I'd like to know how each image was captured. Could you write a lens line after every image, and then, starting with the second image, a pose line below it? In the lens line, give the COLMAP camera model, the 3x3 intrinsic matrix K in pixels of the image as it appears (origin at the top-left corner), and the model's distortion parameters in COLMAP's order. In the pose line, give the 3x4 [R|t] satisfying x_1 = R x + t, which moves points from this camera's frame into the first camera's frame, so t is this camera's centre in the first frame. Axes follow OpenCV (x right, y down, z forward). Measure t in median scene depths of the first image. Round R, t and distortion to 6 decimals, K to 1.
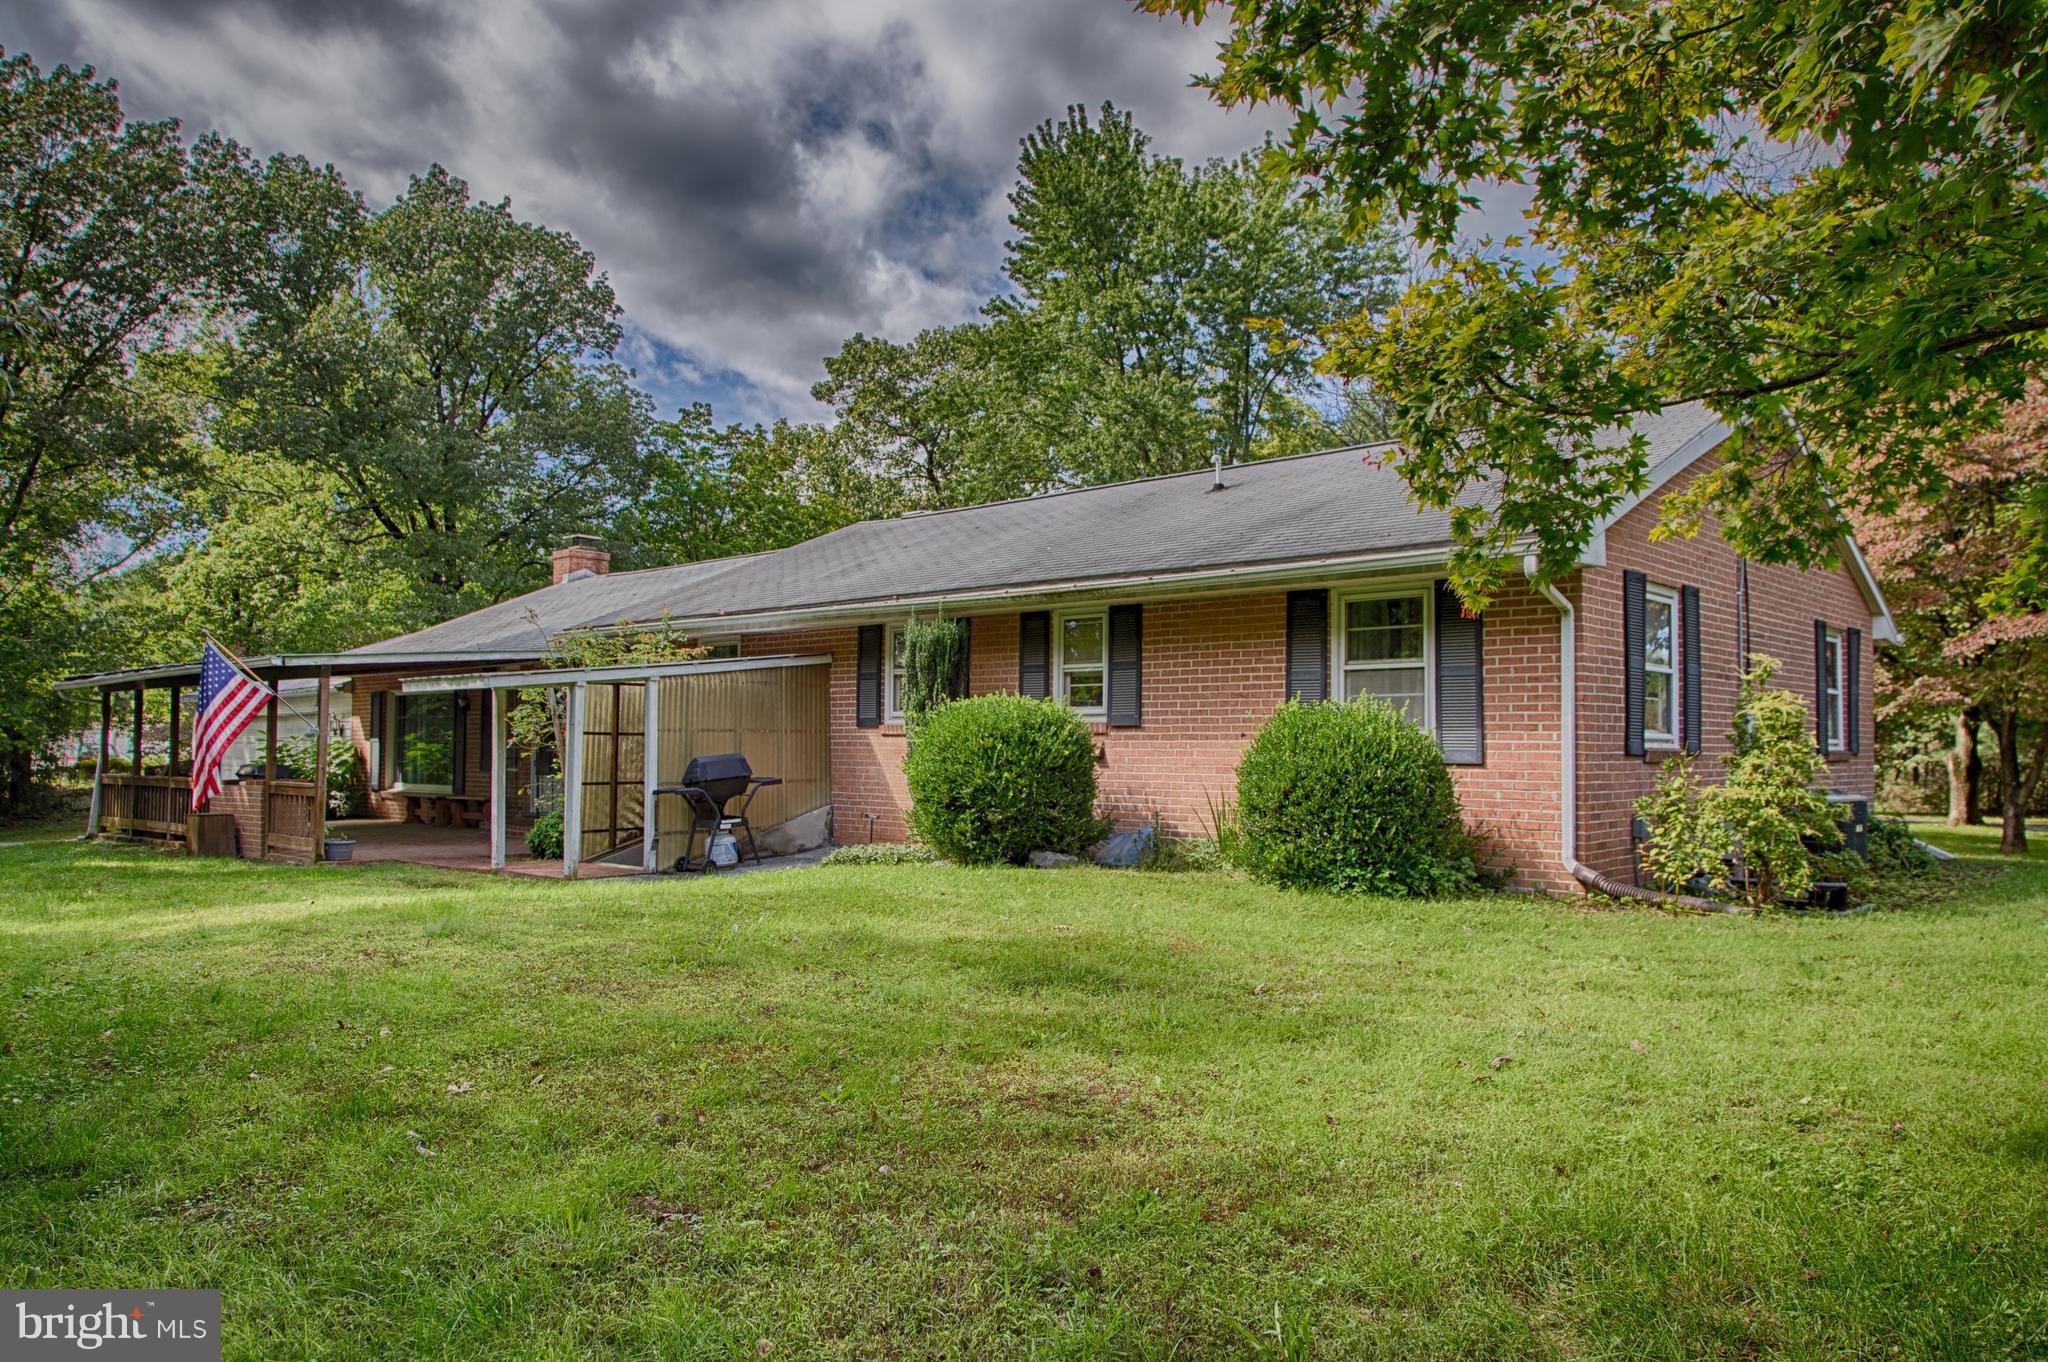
lens RADIAL K [[1355.4, 0, 1035.5], [0, 1355.4, 689.1], [0, 0, 1]] dist [0.001307, 0.003376]
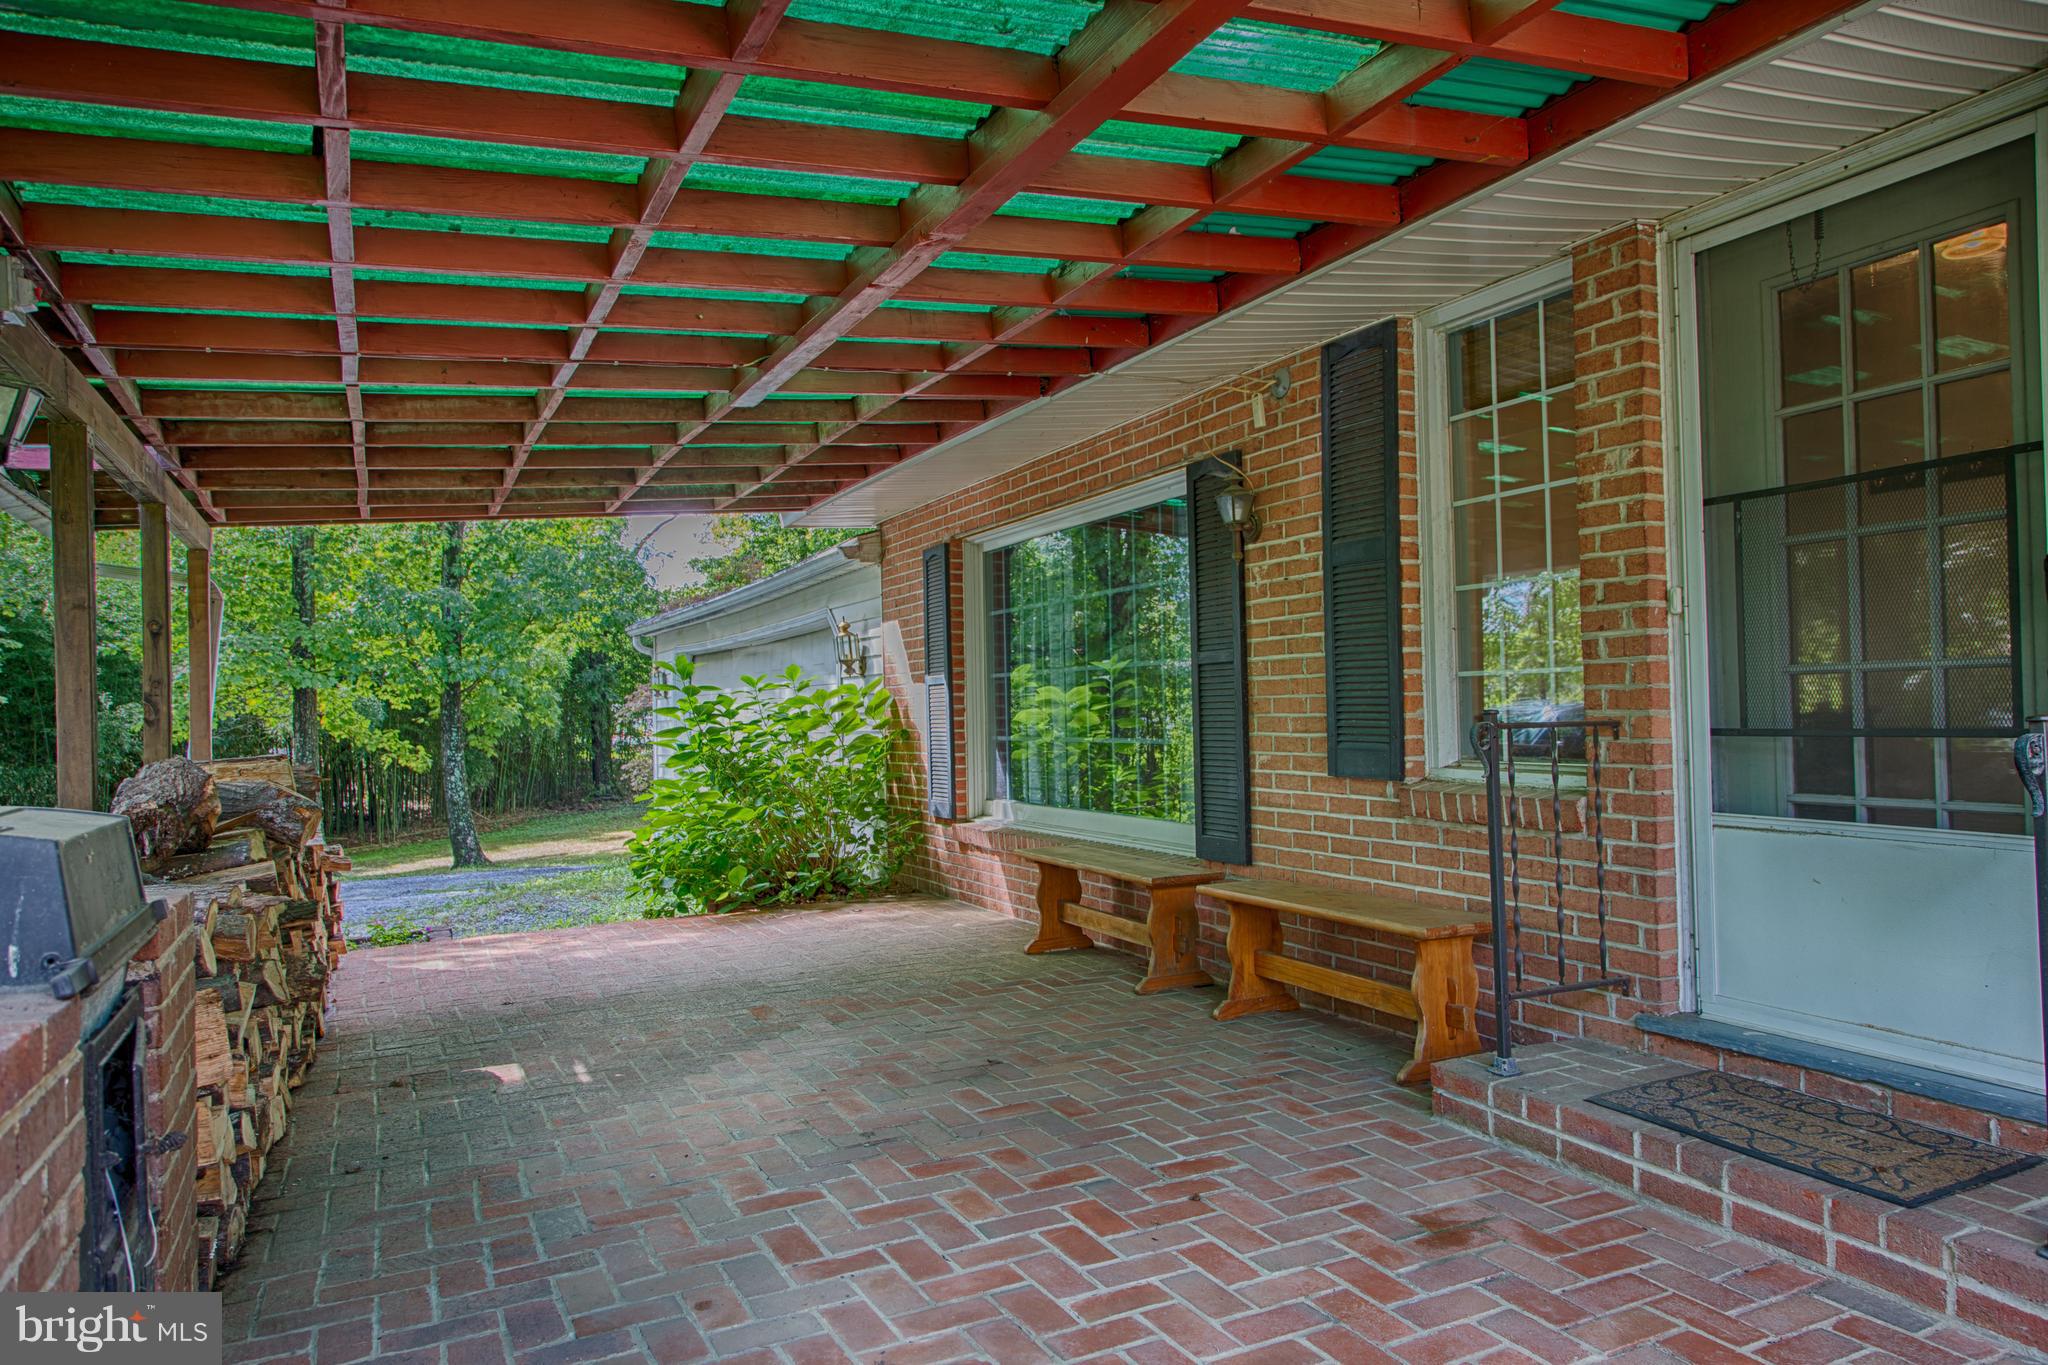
lens RADIAL K [[1355.4, 0, 1035.5], [0, 1355.4, 690.6], [0, 0, 1]] dist [0.001307, 0.003376]
pose [[0.919552, -0.028744, -0.391917, -0.322896], [0.040554, 0.998938, 0.021886, 0.033524], [0.390871, -0.036019, 0.919740, 0.680678]]
